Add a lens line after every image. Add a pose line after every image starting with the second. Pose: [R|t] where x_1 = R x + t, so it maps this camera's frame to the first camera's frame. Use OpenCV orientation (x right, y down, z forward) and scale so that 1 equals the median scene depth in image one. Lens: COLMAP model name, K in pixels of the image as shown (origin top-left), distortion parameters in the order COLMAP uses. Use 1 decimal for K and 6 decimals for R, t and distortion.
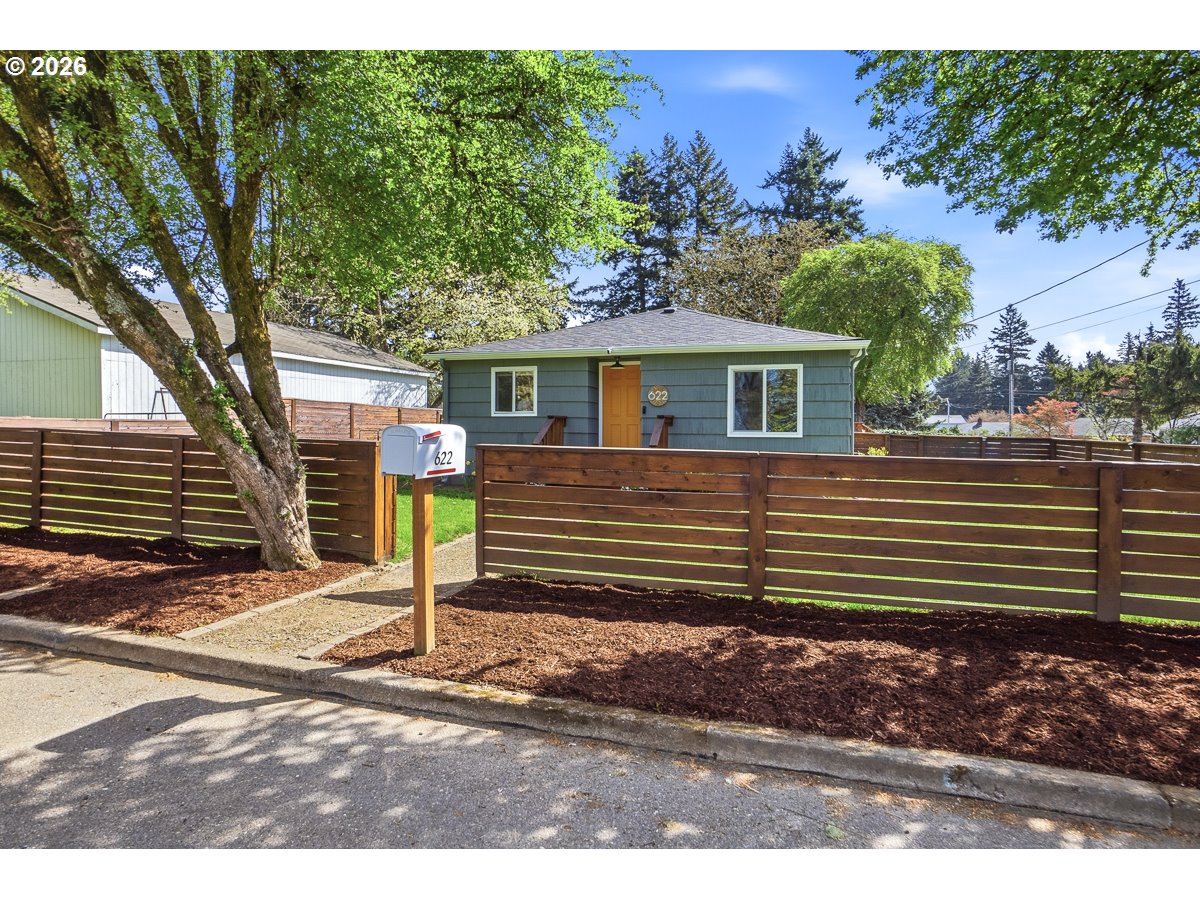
lens RADIAL K [[624.2, 0, 600.0], [0, 624.2, 450.0], [0, 0, 1]] dist [-0.005236, 0.000846]
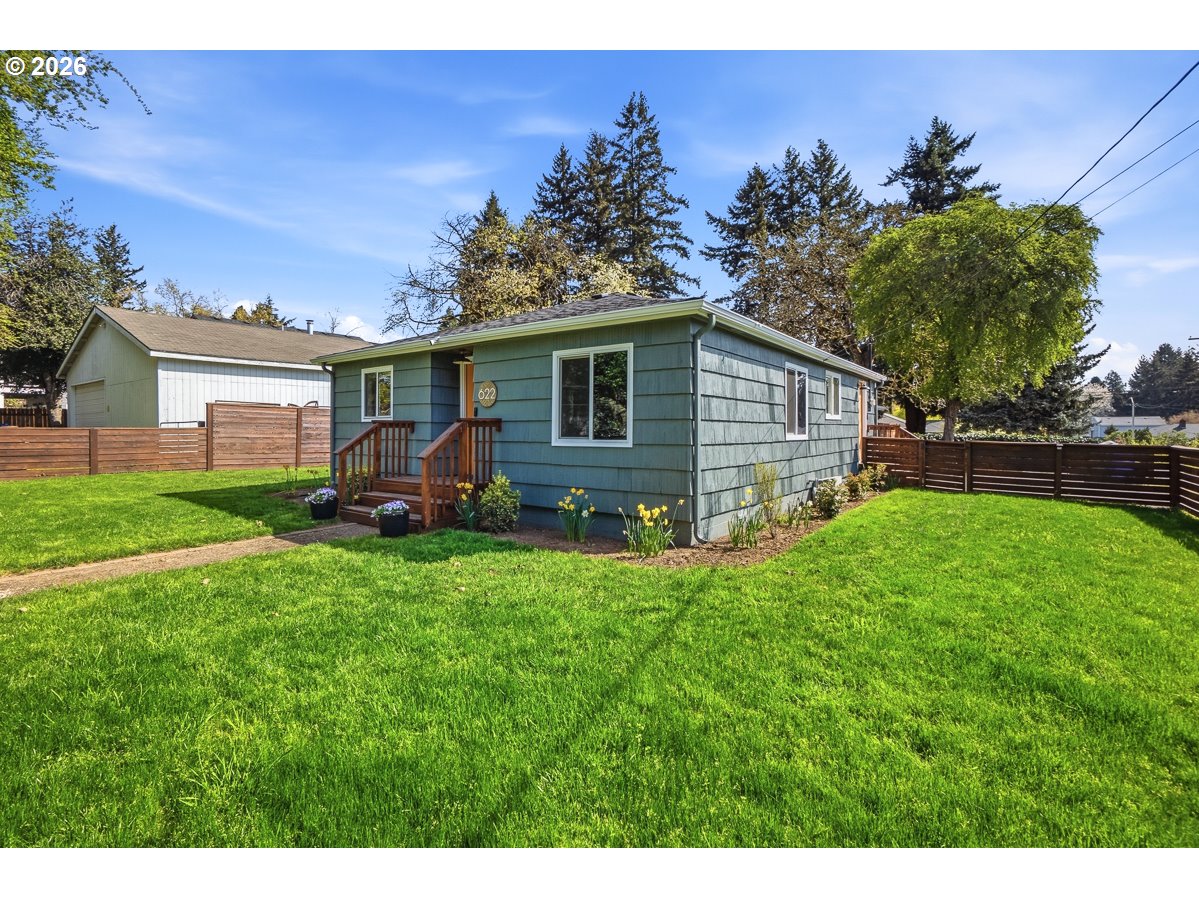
lens RADIAL K [[540.1, 0, 599.5], [0, 540.1, 449.5], [0, 0, 1]] dist [-0.063699, 0.026952]
pose [[0.951560, 0.007163, -0.307379, 0.091161], [-0.007564, 0.999971, -0.000114, -0.003528], [0.307369, 0.002434, 0.951587, 0.080475]]
